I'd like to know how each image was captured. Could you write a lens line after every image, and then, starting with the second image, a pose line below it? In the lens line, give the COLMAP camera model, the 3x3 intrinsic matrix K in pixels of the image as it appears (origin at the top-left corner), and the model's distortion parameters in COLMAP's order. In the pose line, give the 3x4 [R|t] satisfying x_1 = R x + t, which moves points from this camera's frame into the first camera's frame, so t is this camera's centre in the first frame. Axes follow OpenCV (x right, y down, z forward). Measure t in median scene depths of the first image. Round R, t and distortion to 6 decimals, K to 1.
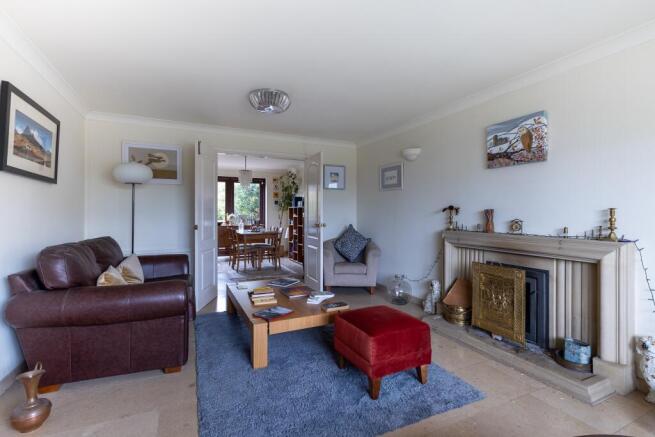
lens RADIAL K [[301.2, 0, 325.1], [0, 301.2, 213.7], [0, 0, 1]] dist [-0.000754, -0.000357]
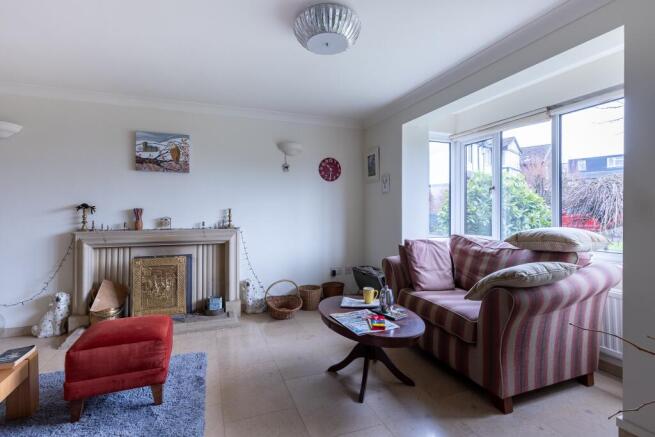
lens RADIAL K [[301.2, 0, 325.1], [0, 301.2, 213.7], [0, 0, 1]] dist [-0.000754, -0.000357]
pose [[0.079592, -0.009430, 0.996783, -0.512628], [0.001820, 0.999955, 0.009315, -0.004719], [-0.996826, 0.001073, 0.079605, 0.263969]]
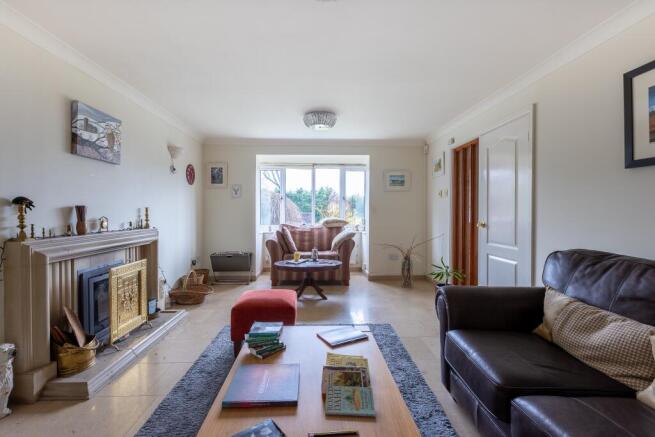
lens RADIAL K [[293.8, 0, 327.5], [0, 293.8, 218.5], [0, 0, 1]] dist [0.000437, -0.000178]
pose [[-0.918970, -0.006185, 0.394279, -0.398212], [0.002864, 0.999746, 0.022359, 0.004425], [-0.394317, 0.021676, -0.918719, 1.567633]]
